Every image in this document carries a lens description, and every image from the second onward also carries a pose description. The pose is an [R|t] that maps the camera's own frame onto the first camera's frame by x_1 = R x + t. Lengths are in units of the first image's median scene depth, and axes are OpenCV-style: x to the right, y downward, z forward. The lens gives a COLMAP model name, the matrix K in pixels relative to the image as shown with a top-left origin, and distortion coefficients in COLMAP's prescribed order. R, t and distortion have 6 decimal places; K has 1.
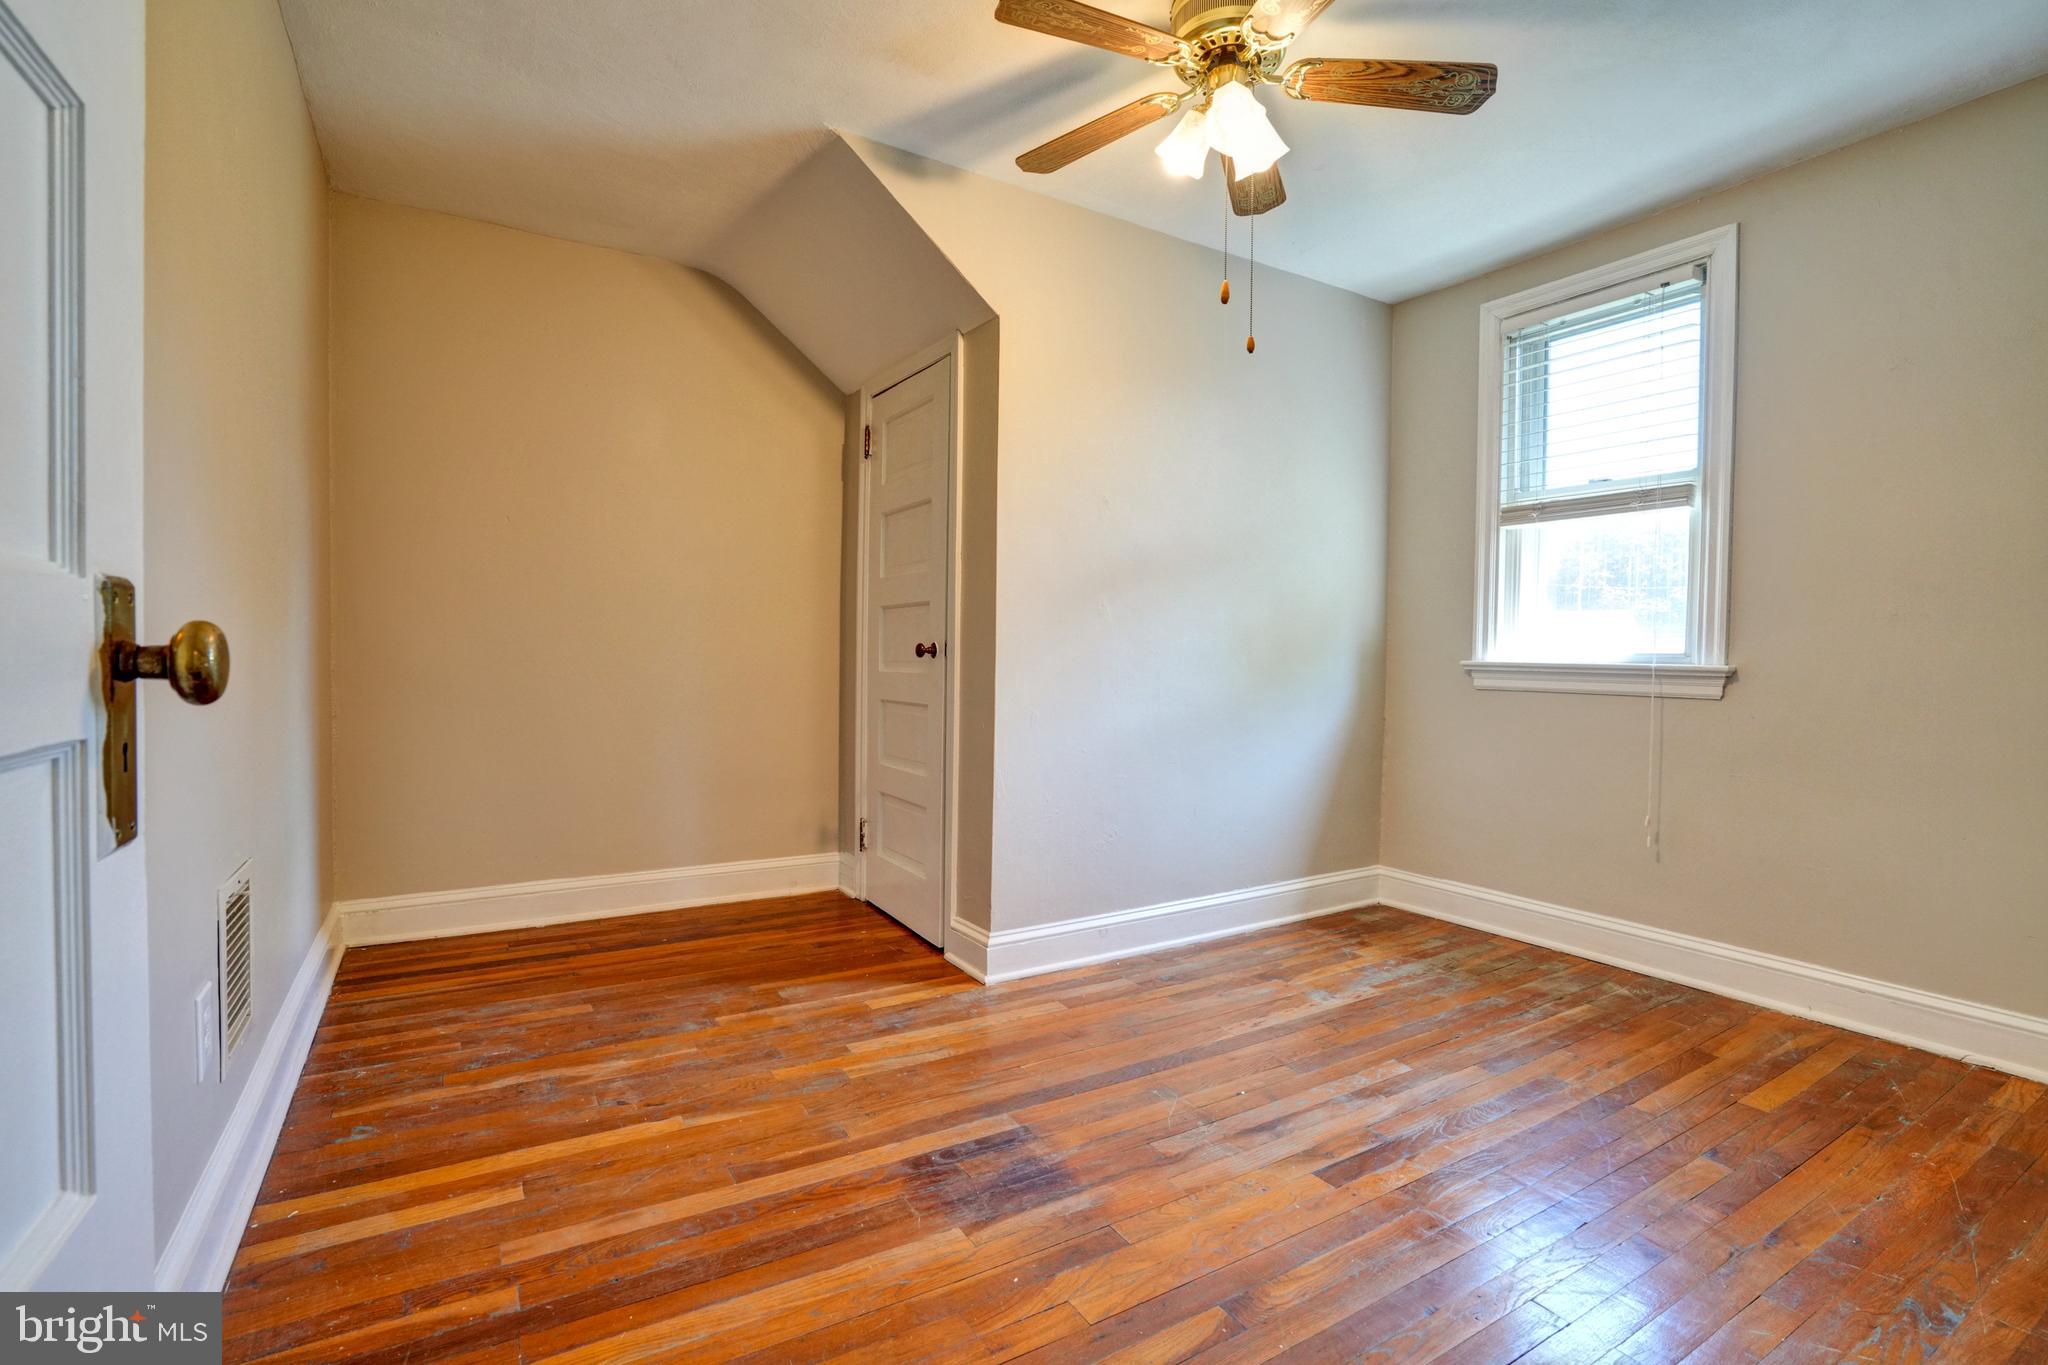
lens RADIAL K [[946.1, 0, 1024.3], [0, 946.1, 677.1], [0, 0, 1]] dist [-0.069151, 0.032028]
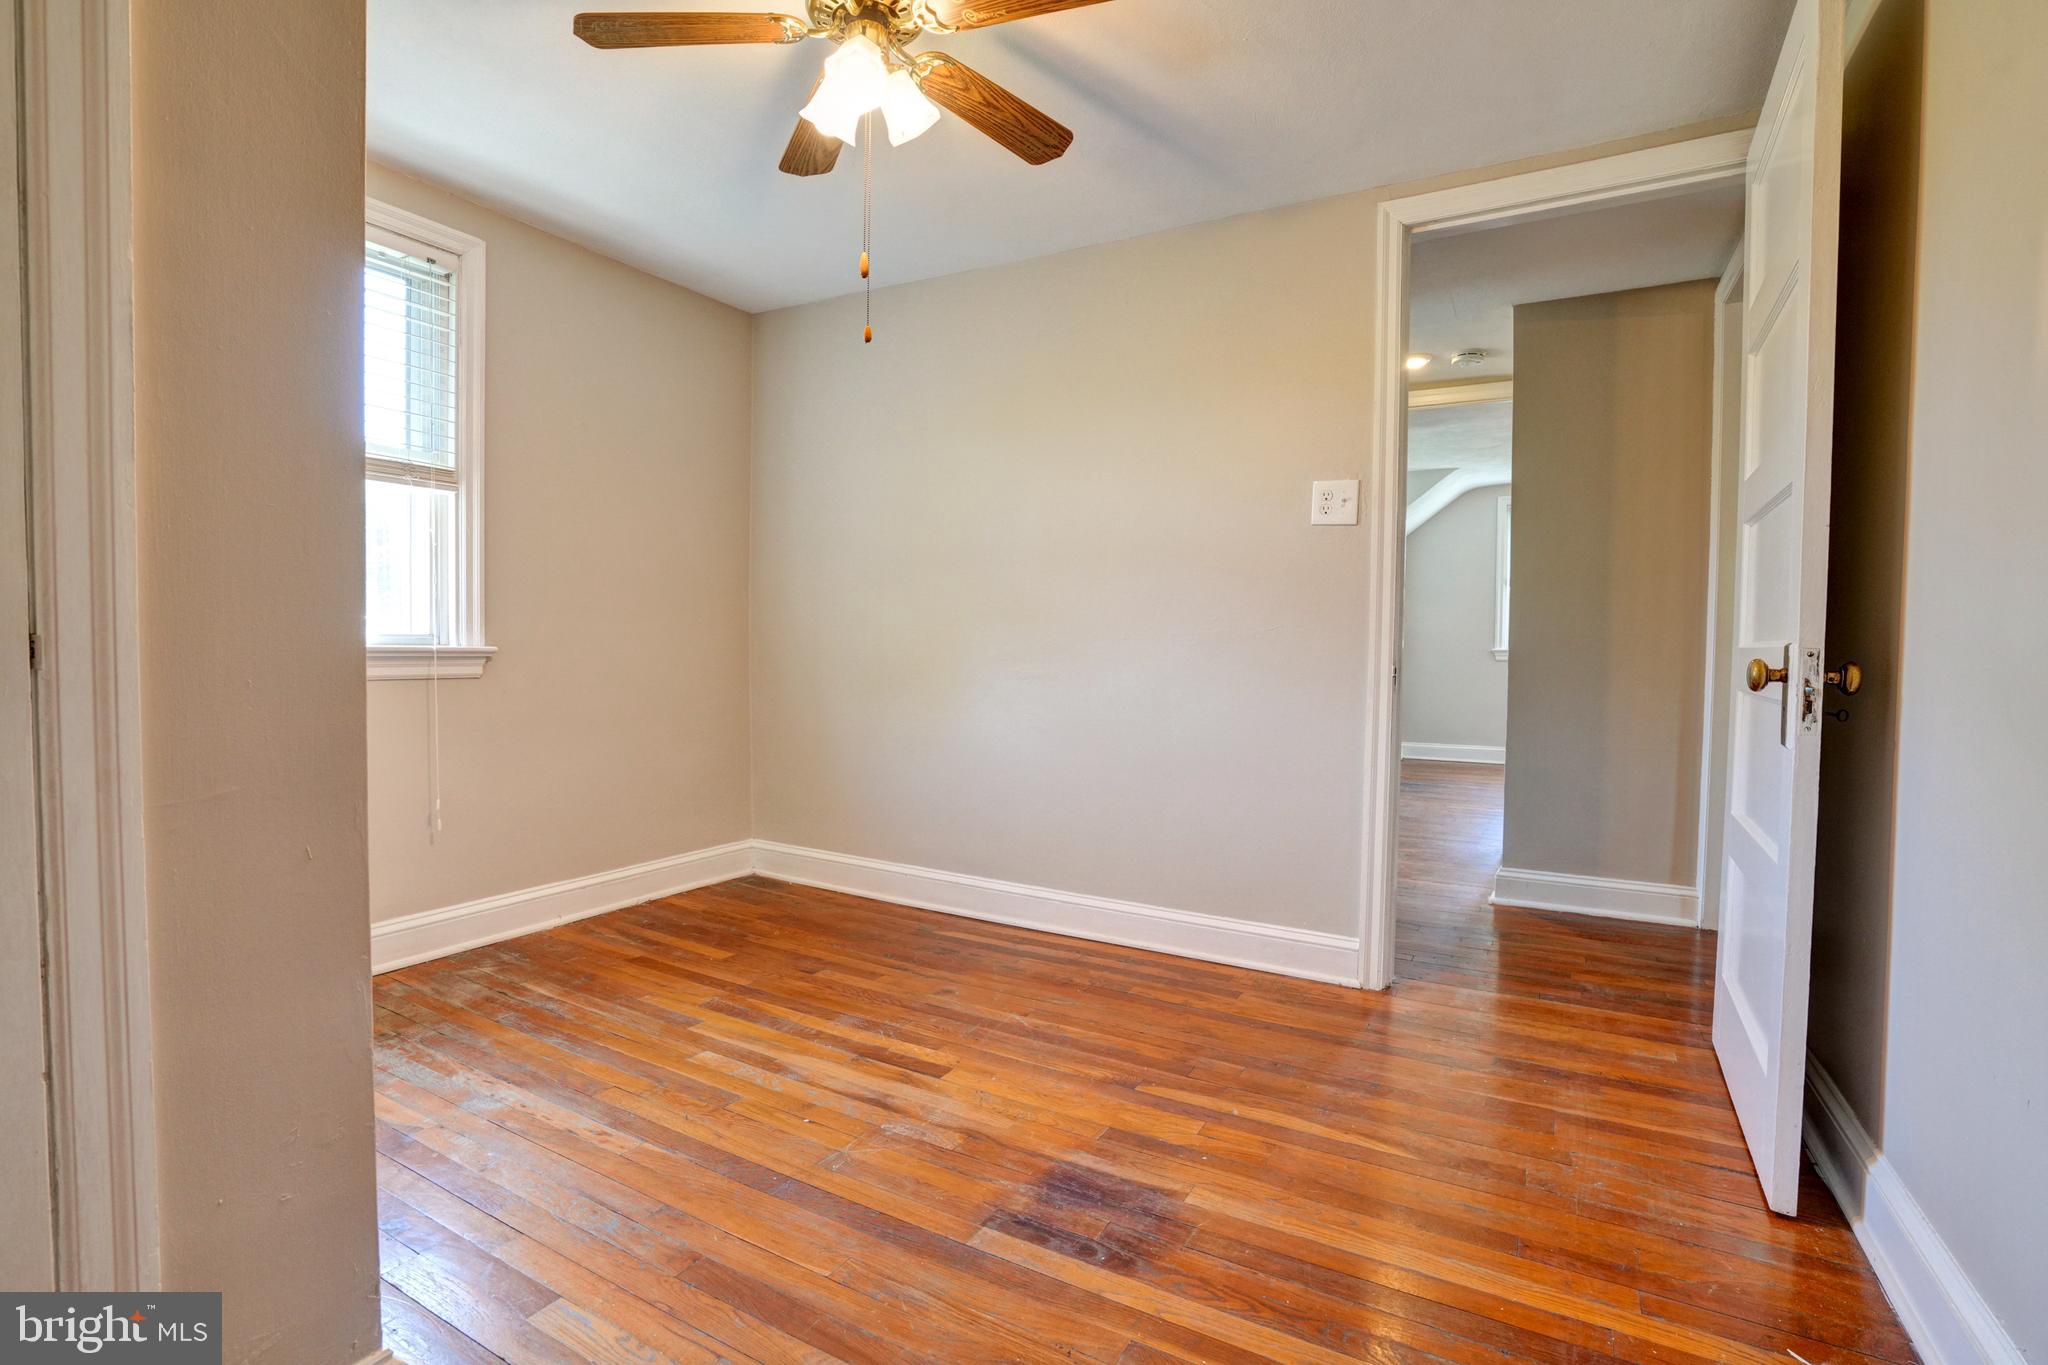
lens RADIAL K [[946.1, 0, 1024.3], [0, 946.1, 677.1], [0, 0, 1]] dist [-0.069151, 0.032028]
pose [[-0.490246, -0.049963, 0.870151, -0.640039], [0.002214, 0.998281, 0.058568, -0.048576], [-0.871581, 0.030639, -0.489292, 1.216811]]
